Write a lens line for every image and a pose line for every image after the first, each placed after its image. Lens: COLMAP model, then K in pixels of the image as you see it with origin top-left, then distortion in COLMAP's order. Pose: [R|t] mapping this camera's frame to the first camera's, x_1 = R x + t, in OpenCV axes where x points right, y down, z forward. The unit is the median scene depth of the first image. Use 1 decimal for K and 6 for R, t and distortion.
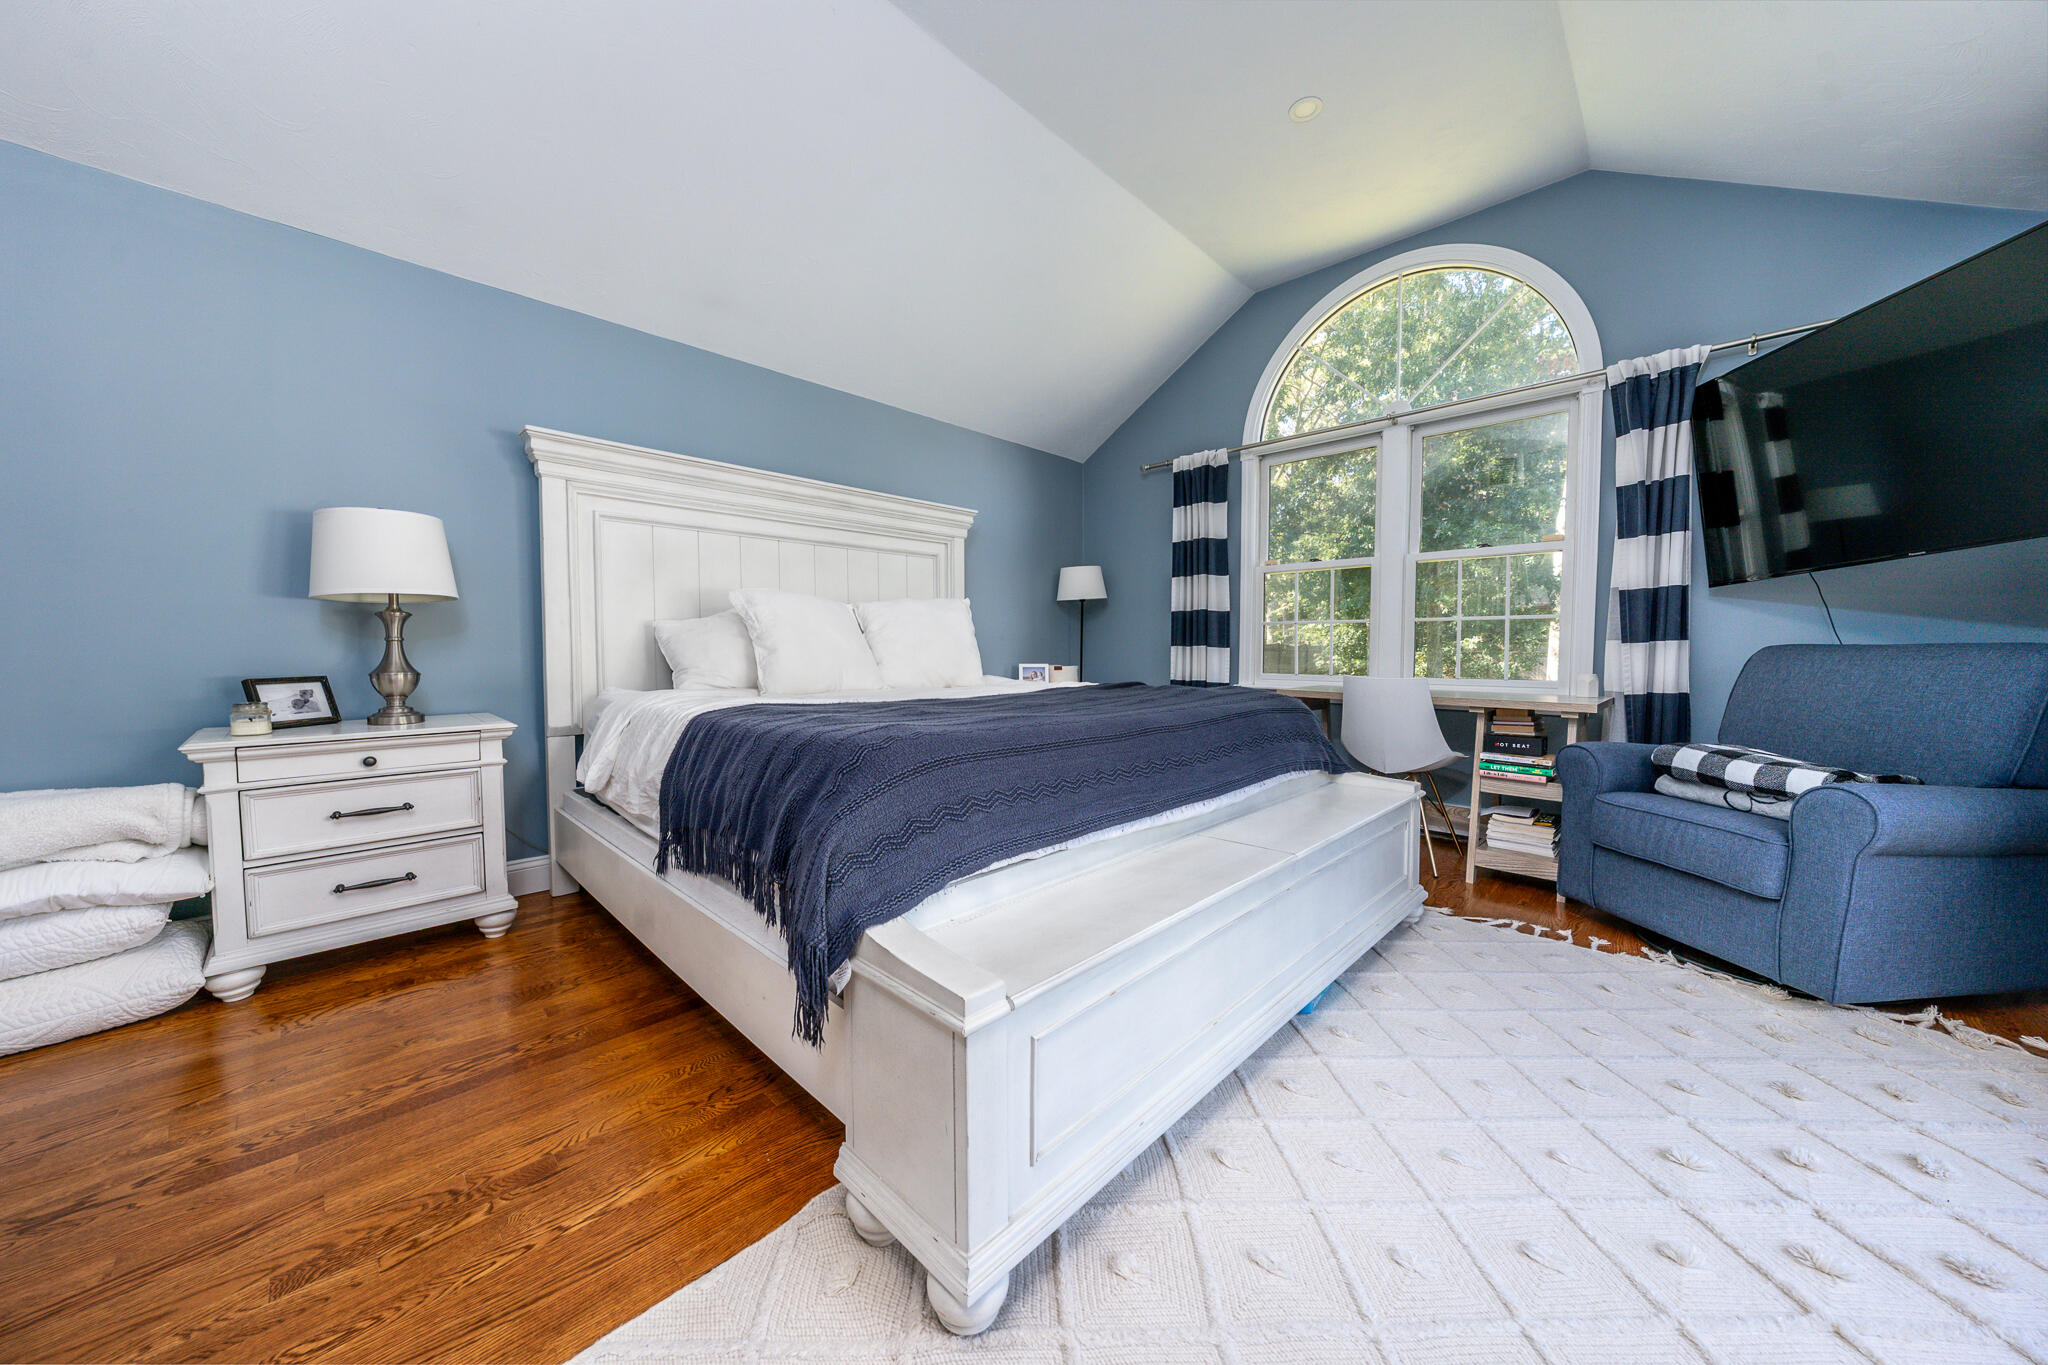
lens RADIAL K [[698.4, 0, 1033.2], [0, 698.4, 692.2], [0, 0, 1]] dist [0.001164, 0.000034]
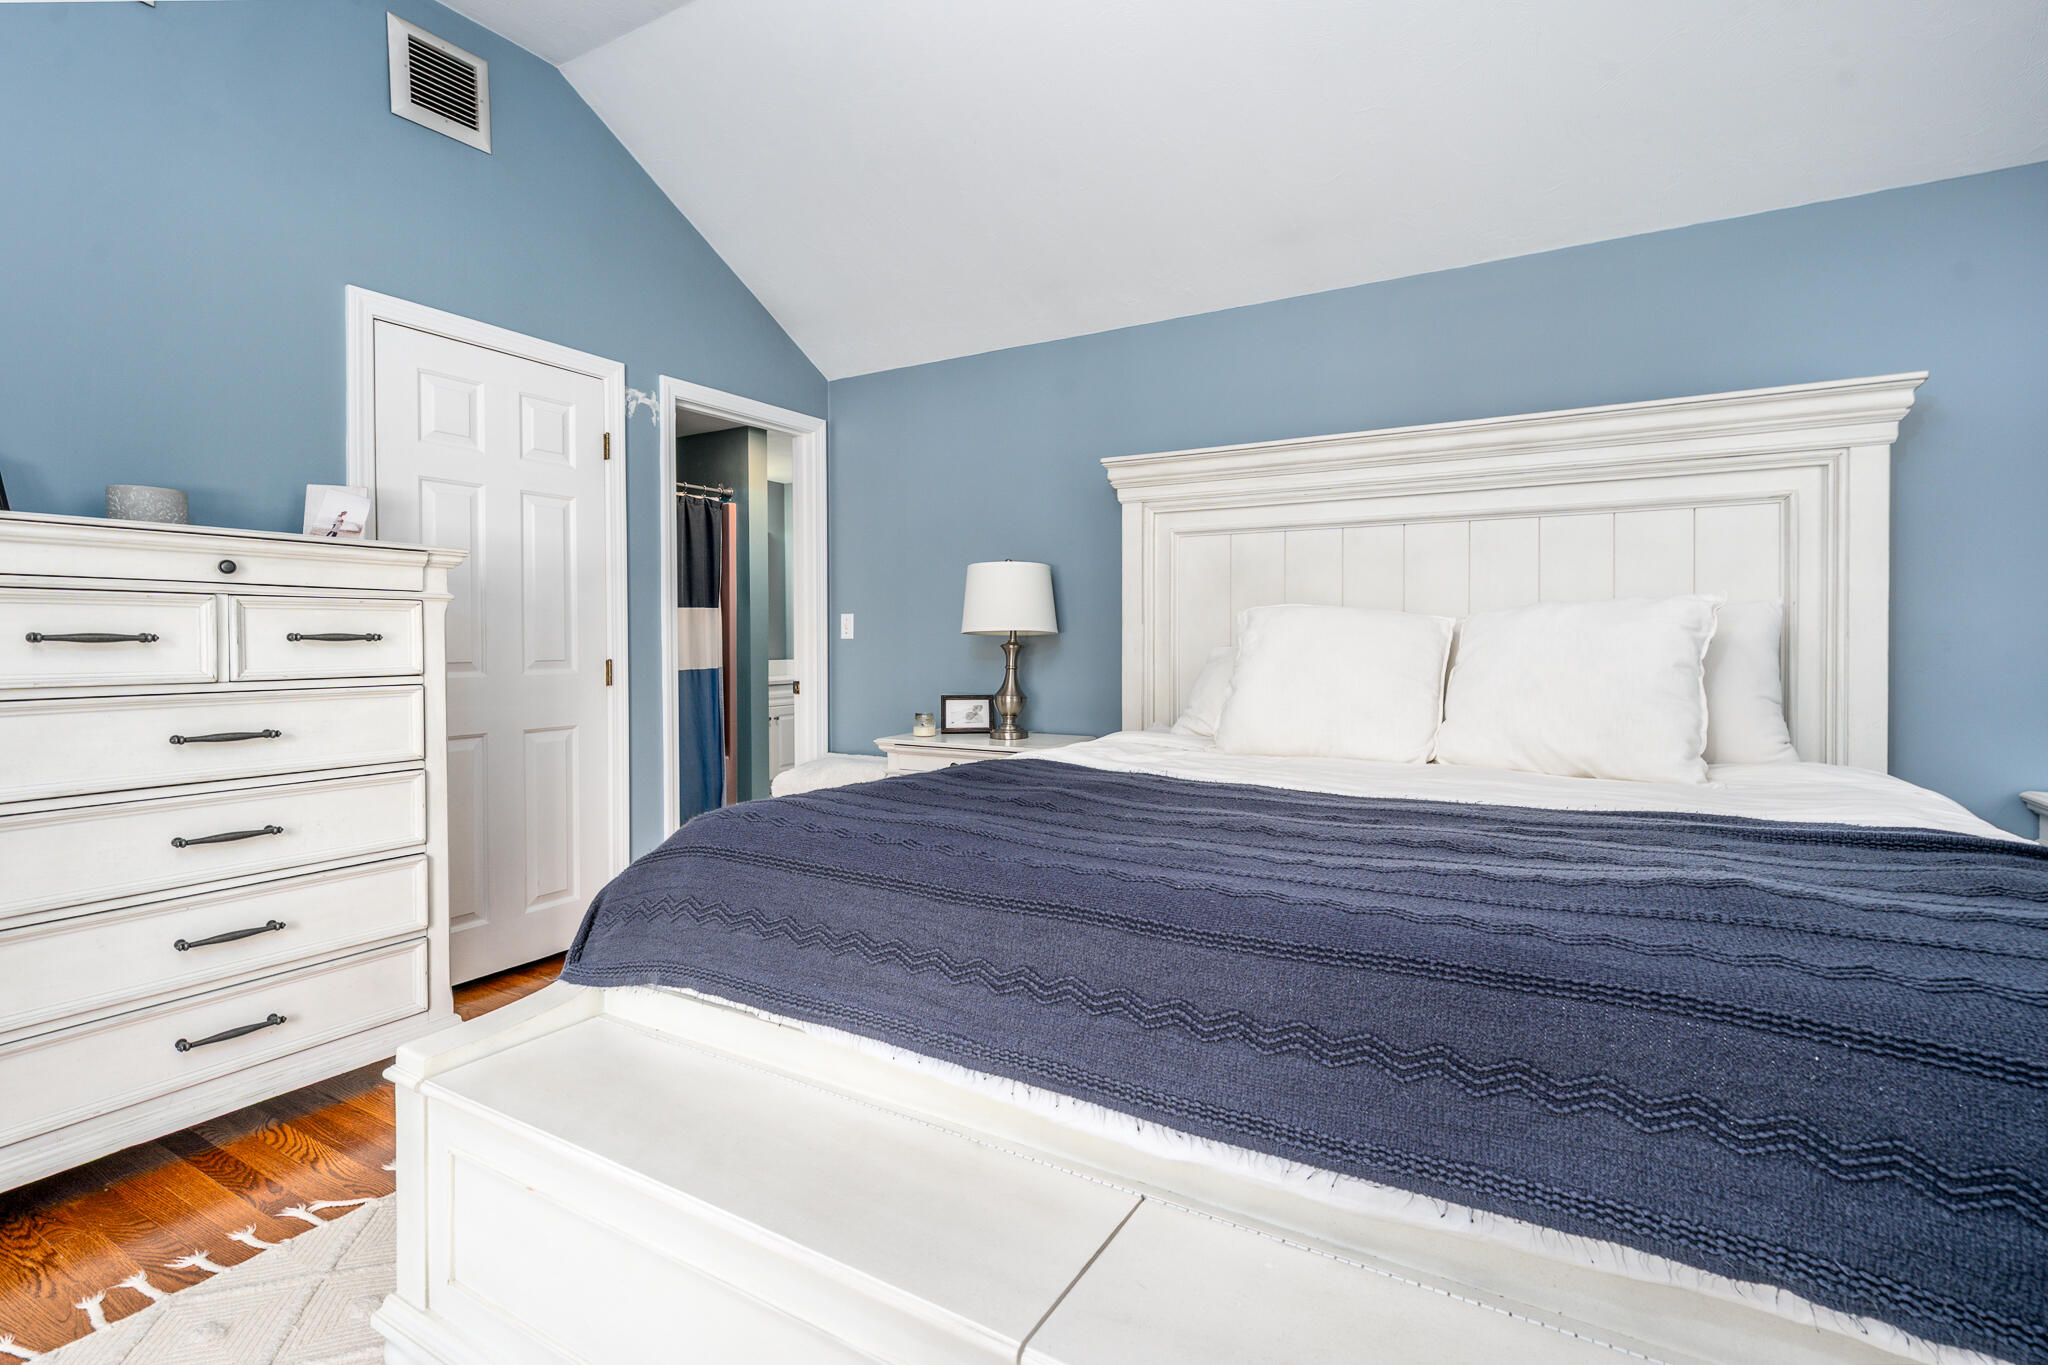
lens RADIAL K [[897.4, 0, 999.3], [0, 897.4, 670.3], [0, 0, 1]] dist [0.000108, -0.000124]
pose [[0.237562, 0.022386, -0.971114, 0.434319], [-0.072272, 0.997371, 0.005312, -0.059789], [0.968680, 0.068922, 0.238555, 0.476368]]
